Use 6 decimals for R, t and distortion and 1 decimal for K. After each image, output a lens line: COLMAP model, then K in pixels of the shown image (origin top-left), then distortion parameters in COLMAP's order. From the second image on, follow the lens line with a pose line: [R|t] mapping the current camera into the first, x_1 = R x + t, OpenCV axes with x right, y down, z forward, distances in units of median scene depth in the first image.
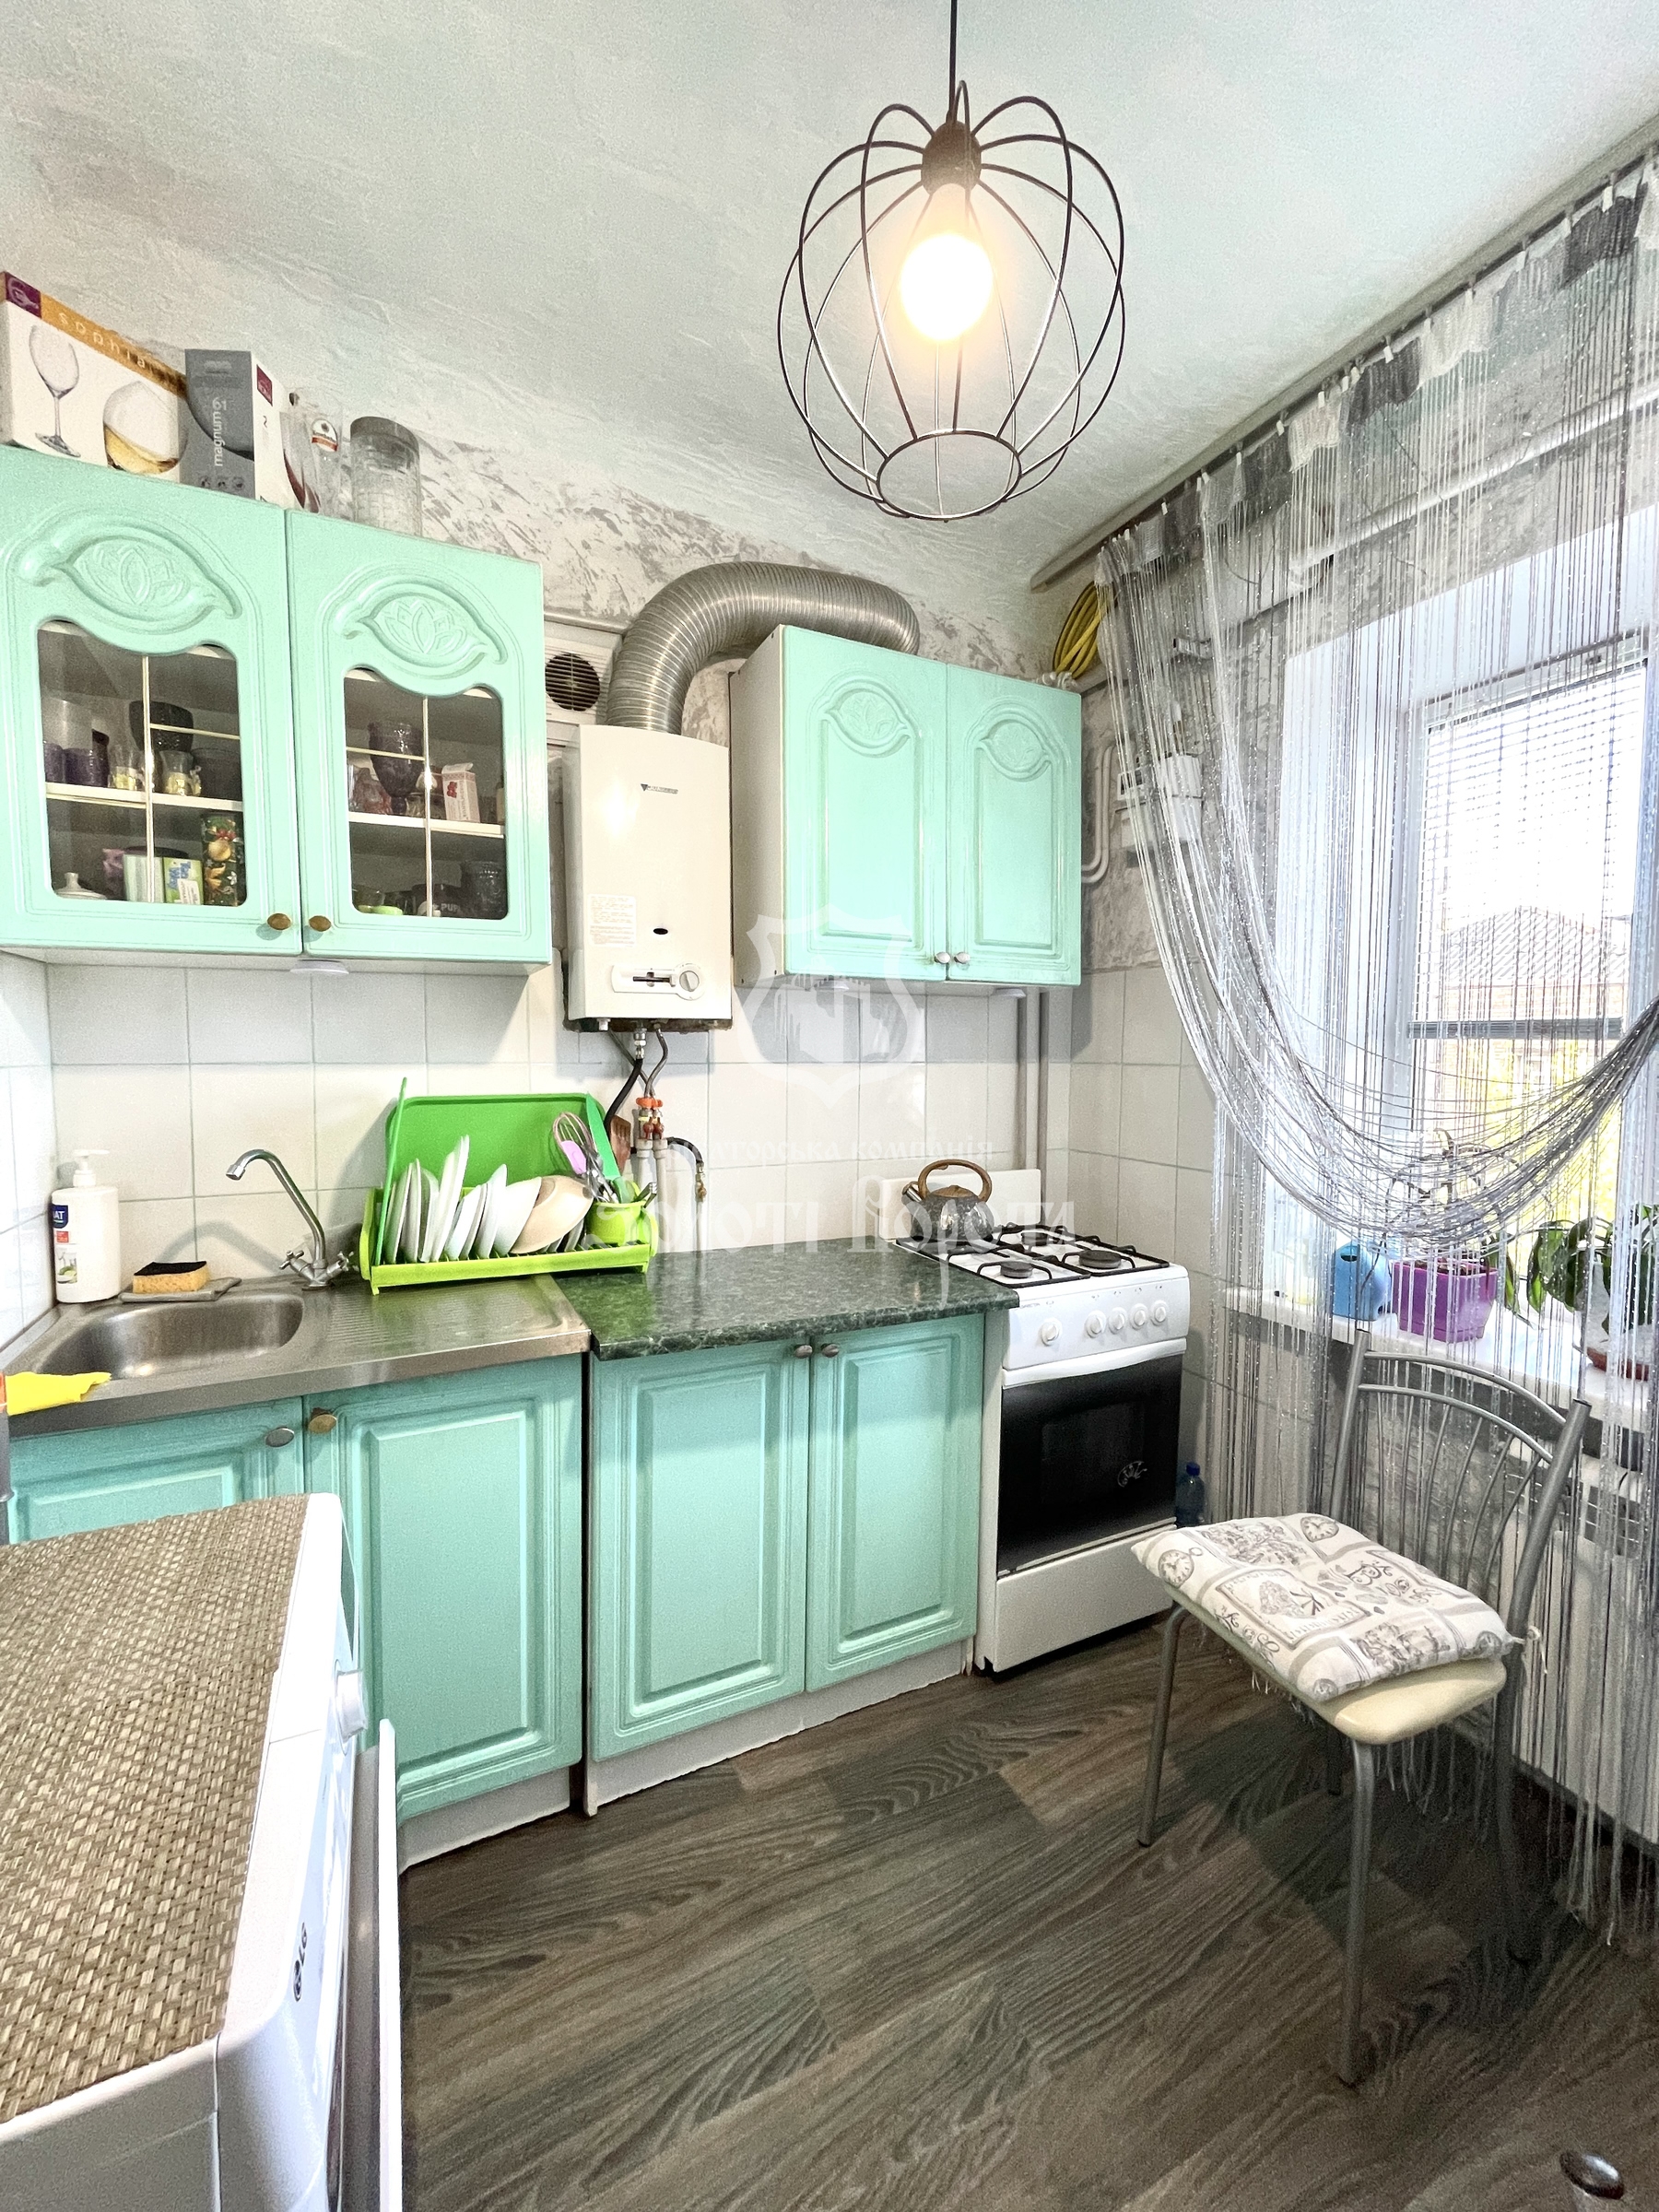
lens RADIAL K [[890.9, 0, 832.7], [0, 890.9, 1098.6], [0, 0, 1]] dist [-0.002497, -0.000134]
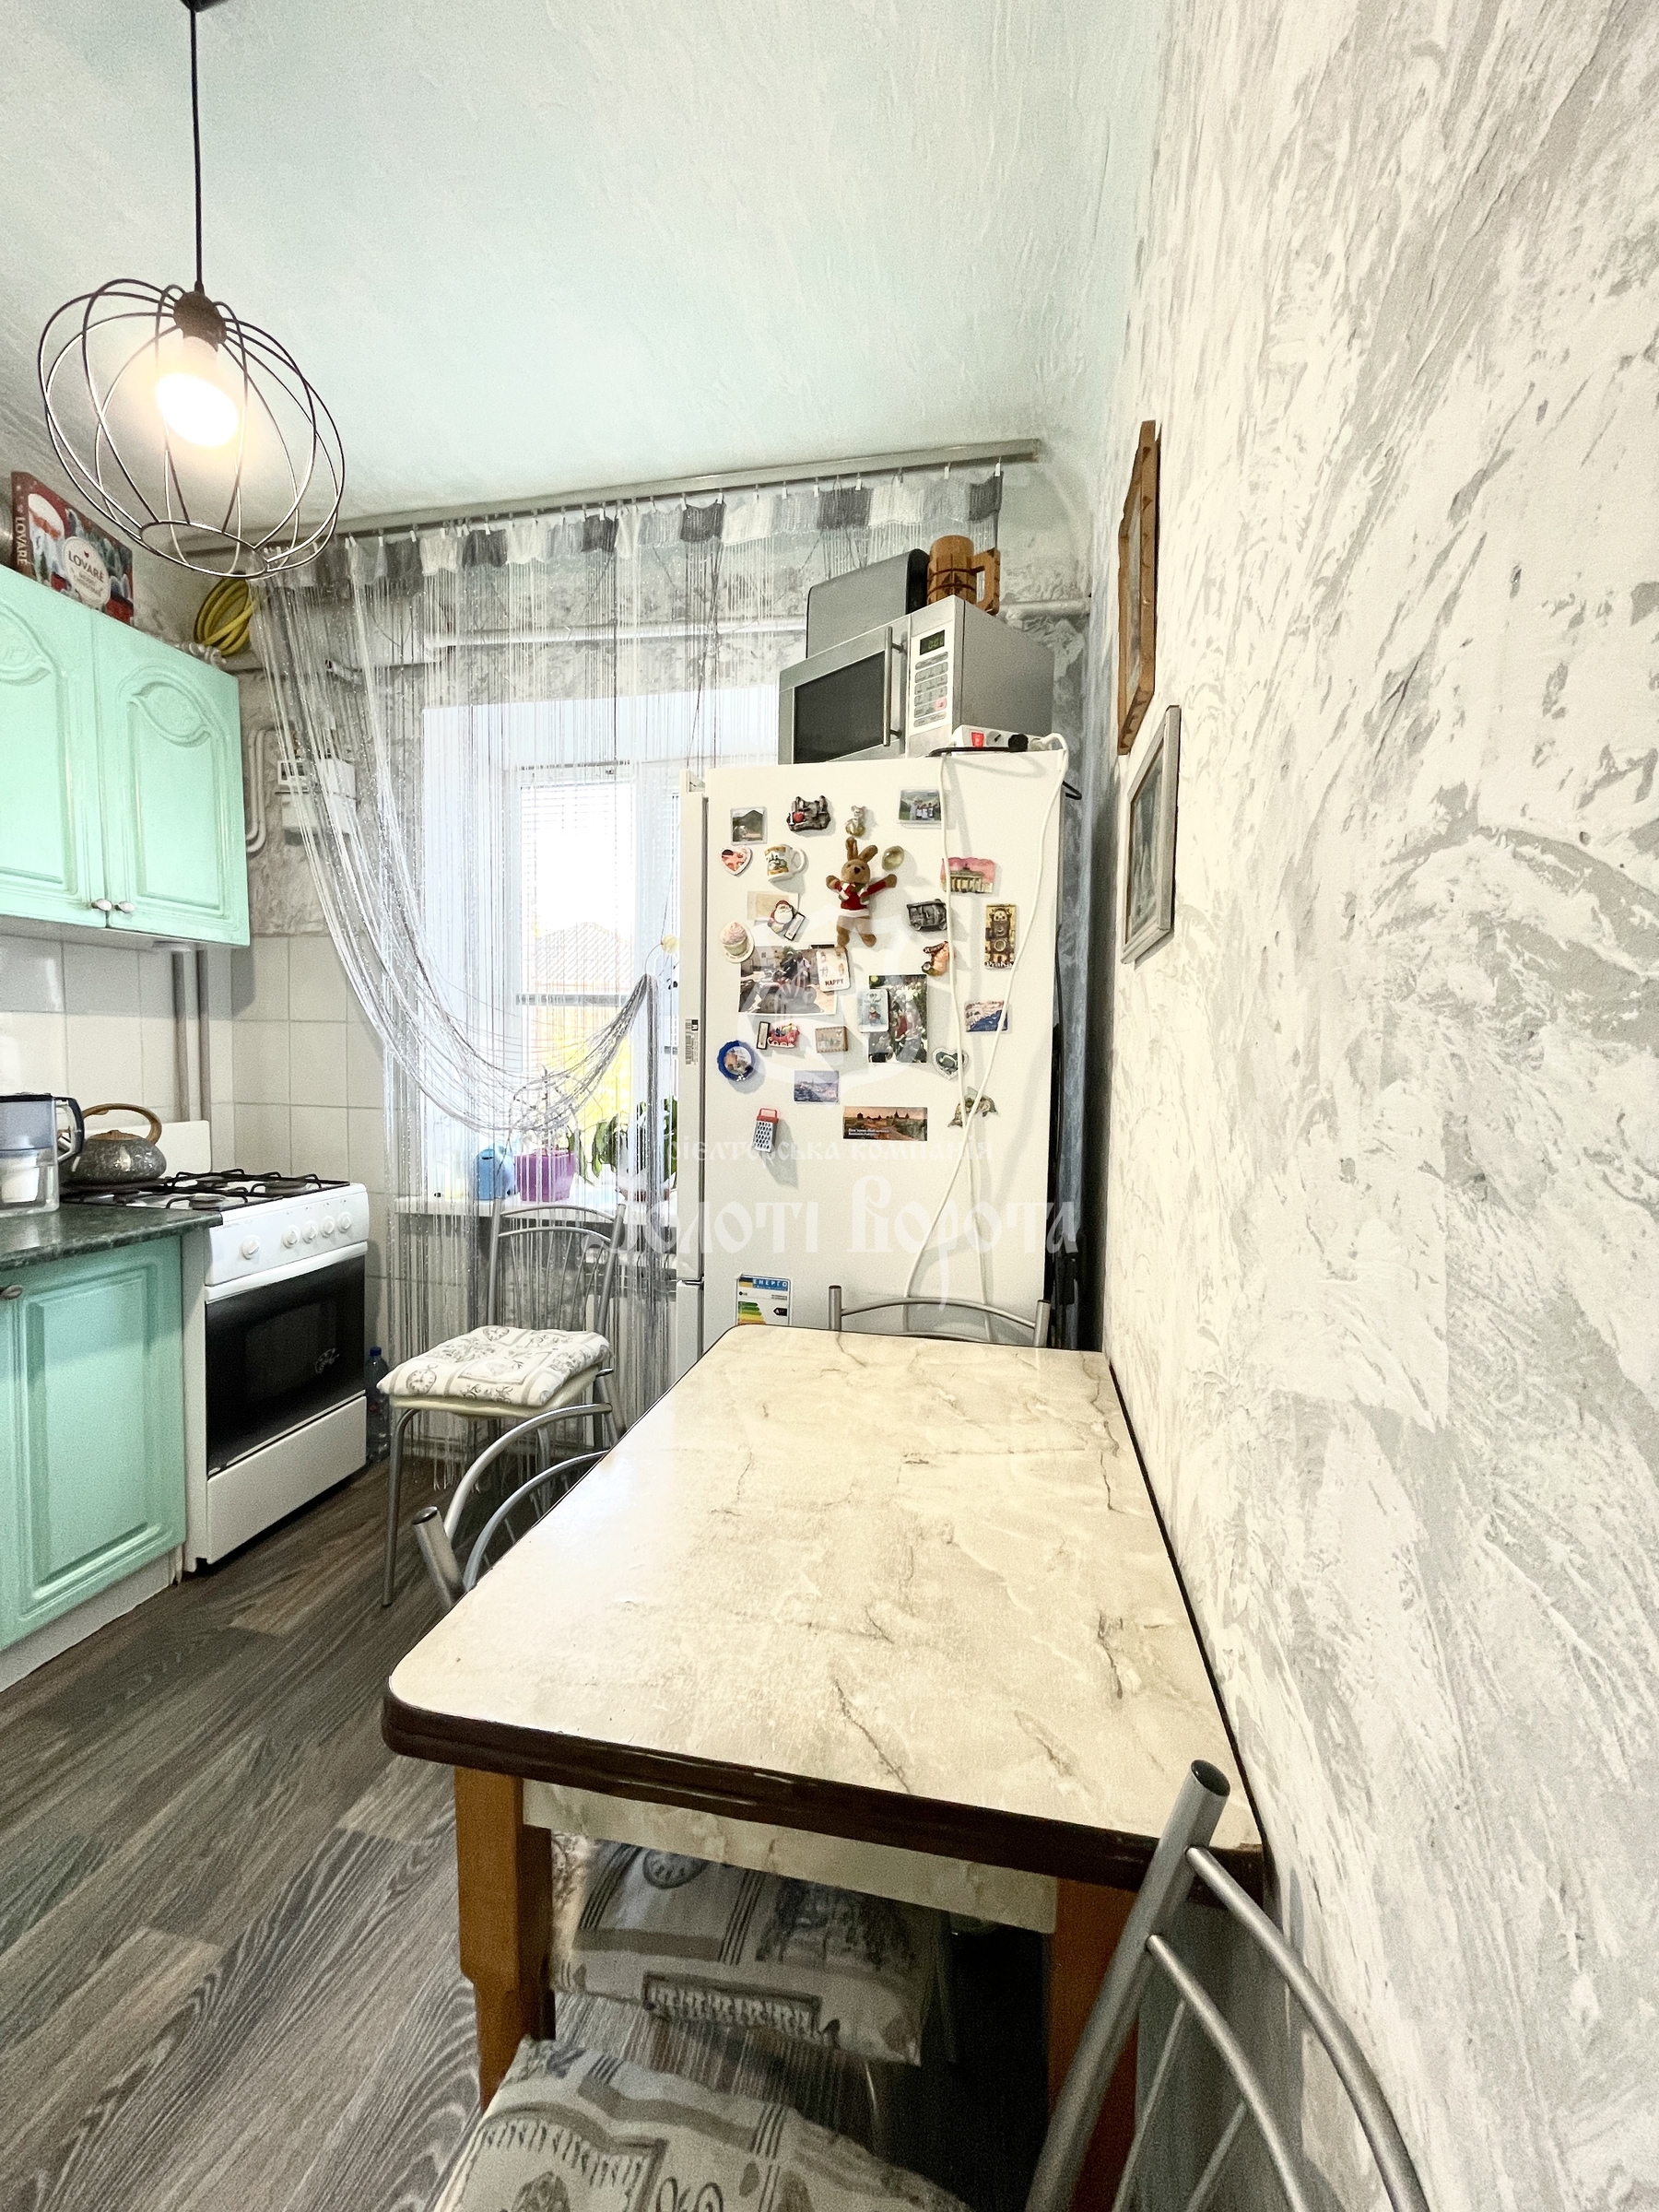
lens RADIAL K [[890.9, 0, 830.4], [0, 890.9, 1101.5], [0, 0, 1]] dist [-0.002497, -0.000134]
pose [[0.611304, -0.046194, 0.790047, -0.187030], [0.031806, 0.998922, 0.033797, 0.058983], [-0.790756, 0.004468, 0.612115, -0.276534]]
